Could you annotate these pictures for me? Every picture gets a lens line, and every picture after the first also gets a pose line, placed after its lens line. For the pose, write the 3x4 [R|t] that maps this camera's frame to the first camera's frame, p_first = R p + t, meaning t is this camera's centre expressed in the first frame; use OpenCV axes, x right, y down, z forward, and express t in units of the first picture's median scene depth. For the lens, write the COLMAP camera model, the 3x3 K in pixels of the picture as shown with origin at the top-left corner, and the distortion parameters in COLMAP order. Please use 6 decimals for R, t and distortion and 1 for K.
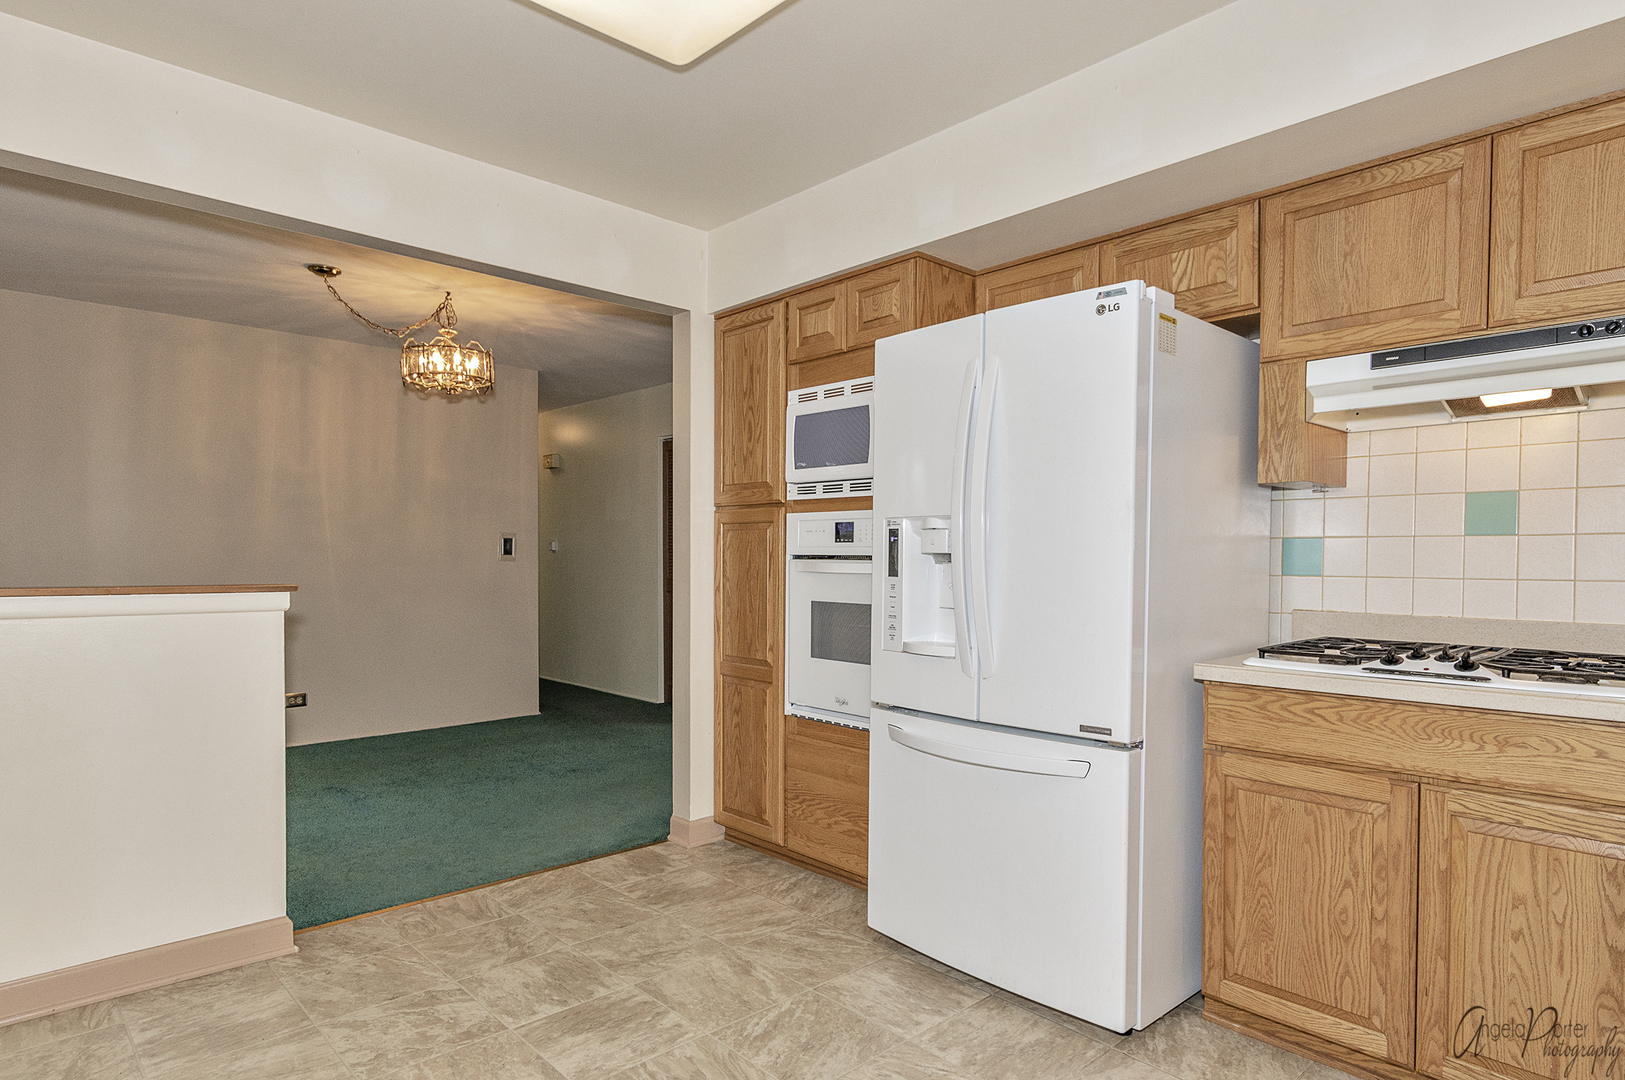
lens RADIAL K [[913.0, 0, 808.8], [0, 913.0, 580.4], [0, 0, 1]] dist [0.000804, -0.000145]
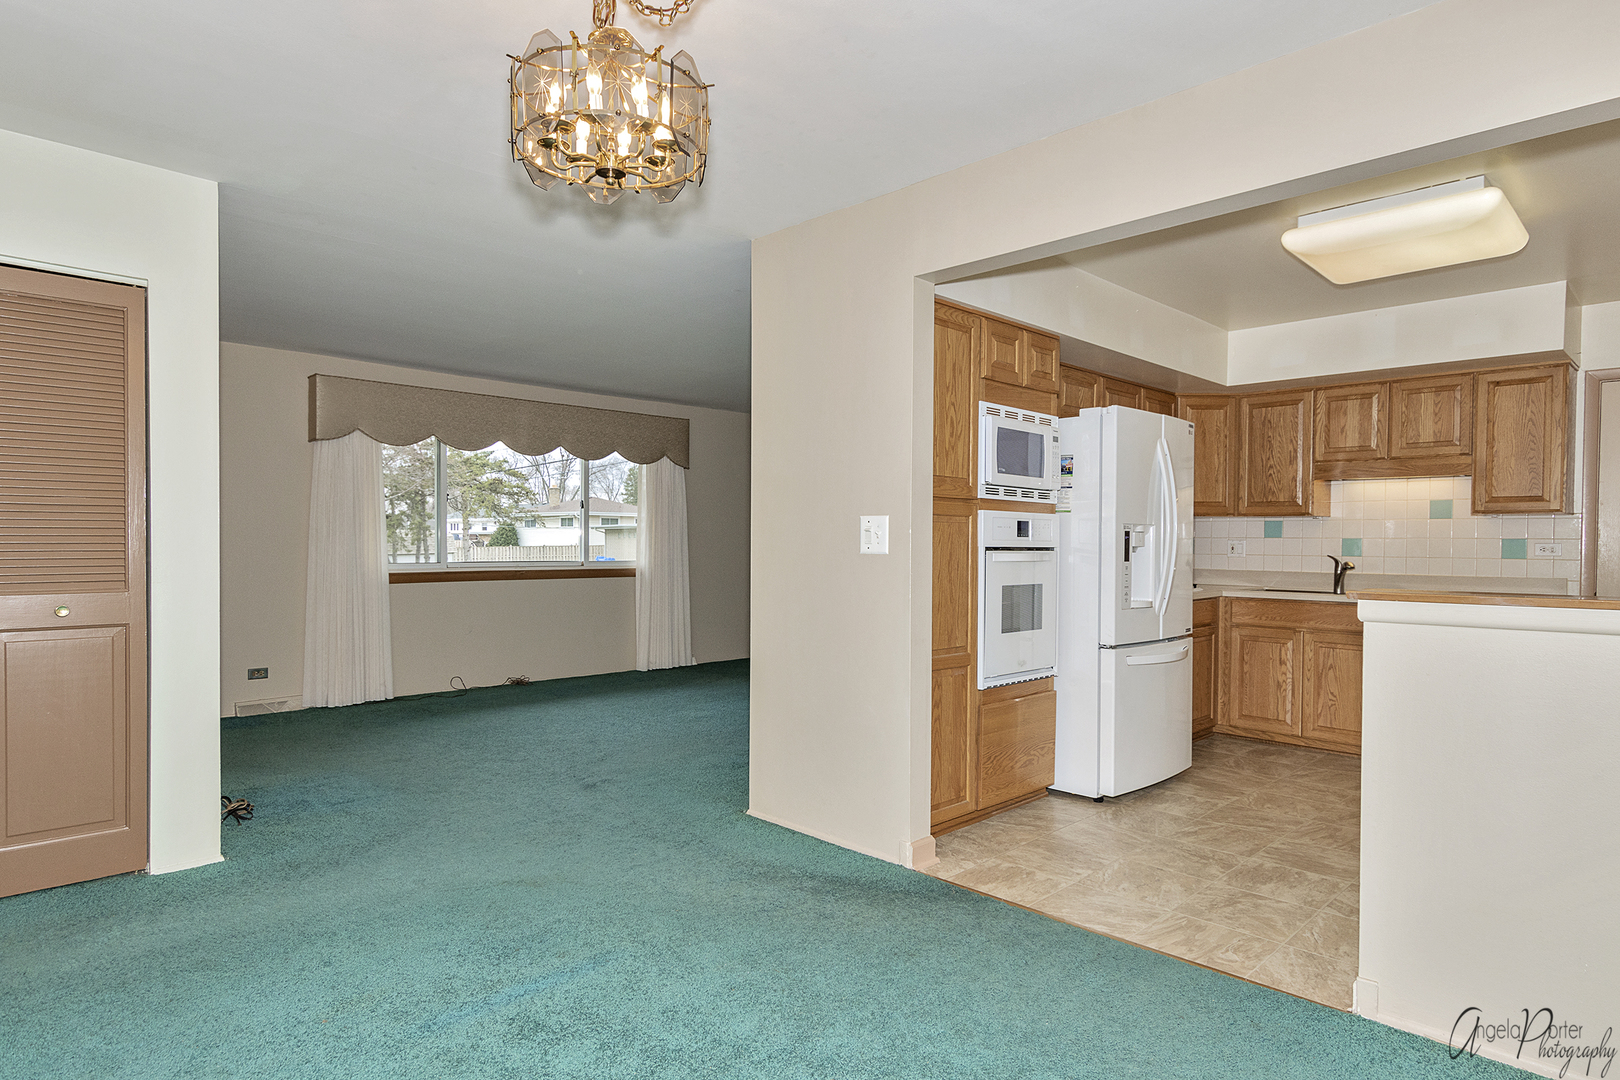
lens RADIAL K [[928.0, 0, 807.9], [0, 928.0, 556.1], [0, 0, 1]] dist [0.004010, -0.001858]
pose [[-0.042250, -0.020823, 0.998890, -1.229552], [0.019620, 0.999573, 0.021667, -0.048520], [-0.998914, 0.020513, -0.041824, 1.346337]]
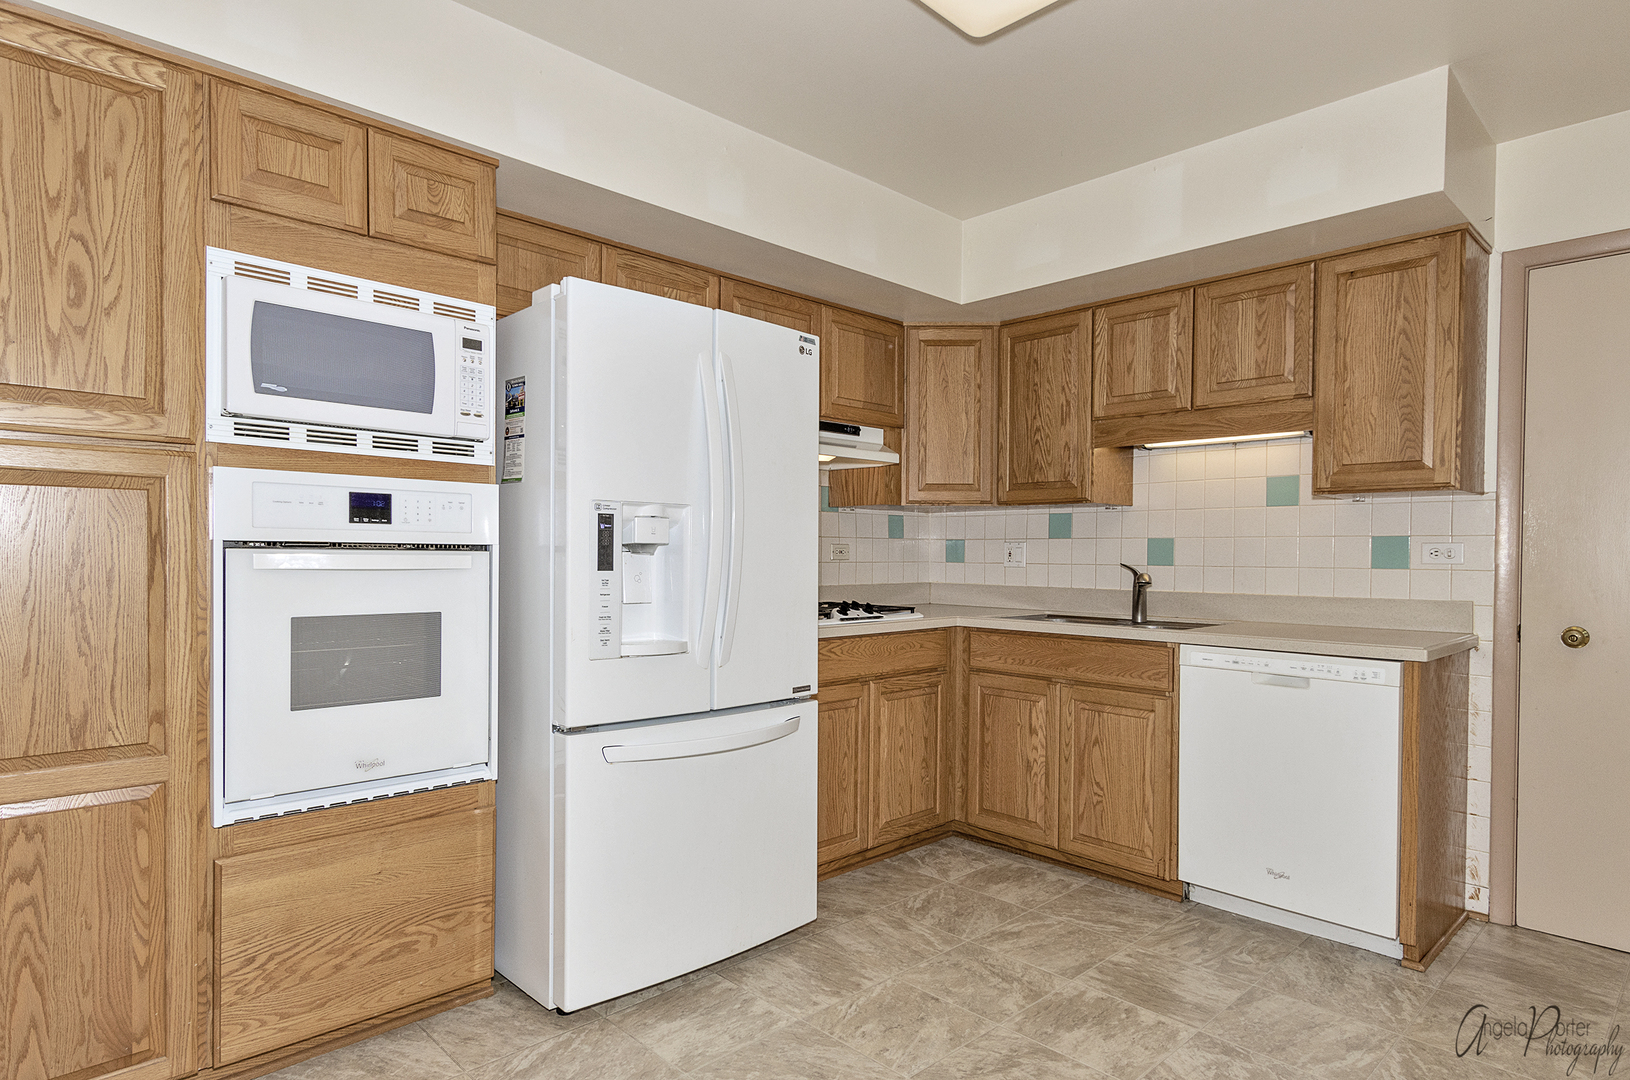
lens RADIAL K [[899.9, 0, 806.5], [0, 899.9, 568.3], [0, 0, 1]] dist [0.000543, 0.000879]
pose [[-0.017943, -0.019515, 0.999649, -0.617833], [0.018916, 0.999624, 0.019854, -0.016099], [-0.999660, 0.019265, -0.017568, 0.692646]]
